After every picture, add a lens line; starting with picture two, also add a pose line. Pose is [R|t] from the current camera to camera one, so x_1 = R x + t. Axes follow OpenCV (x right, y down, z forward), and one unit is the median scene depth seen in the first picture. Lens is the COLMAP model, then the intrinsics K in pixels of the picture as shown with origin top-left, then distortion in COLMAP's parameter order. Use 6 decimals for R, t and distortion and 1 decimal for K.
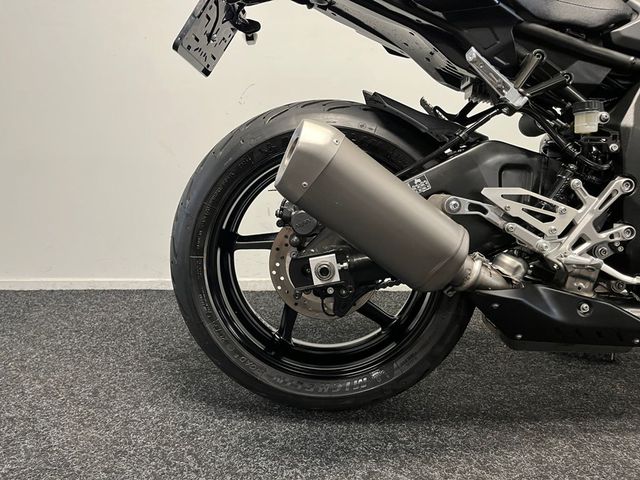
lens RADIAL K [[481.4, 0, 320.0], [0, 481.4, 240.0], [0, 0, 1]] dist [0.082542, -0.111797]
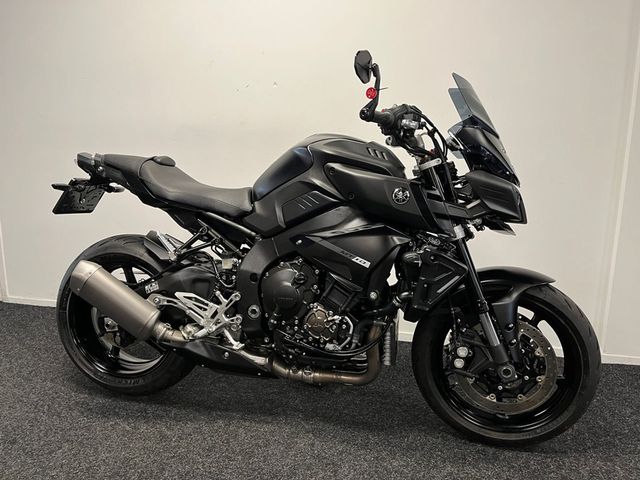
lens RADIAL K [[481.4, 0, 320.0], [0, 481.4, 240.0], [0, 0, 1]] dist [0.082542, -0.111797]
pose [[0.980820, 0.055370, -0.186883, 1.265183], [-0.056928, 0.998374, -0.002976, -0.344452], [0.186414, 0.013558, 0.982378, -0.884894]]
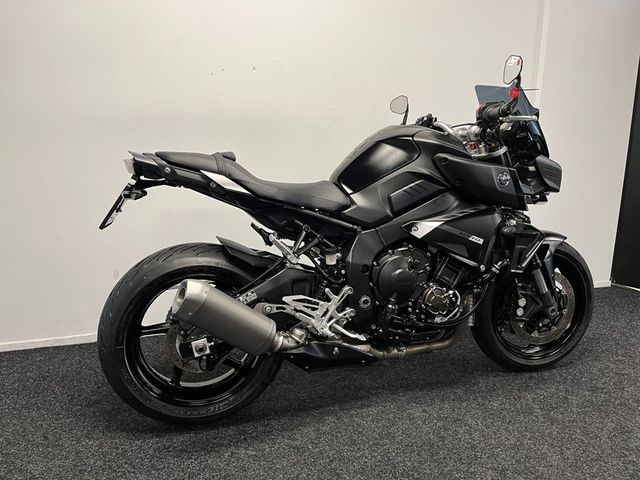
lens RADIAL K [[481.4, 0, 320.0], [0, 481.4, 240.0], [0, 0, 1]] dist [0.082542, -0.111797]
pose [[0.951099, -0.062175, 0.302565, -0.090560], [0.052892, 0.997847, 0.038786, -0.388242], [-0.304325, -0.020886, 0.952339, -0.851761]]
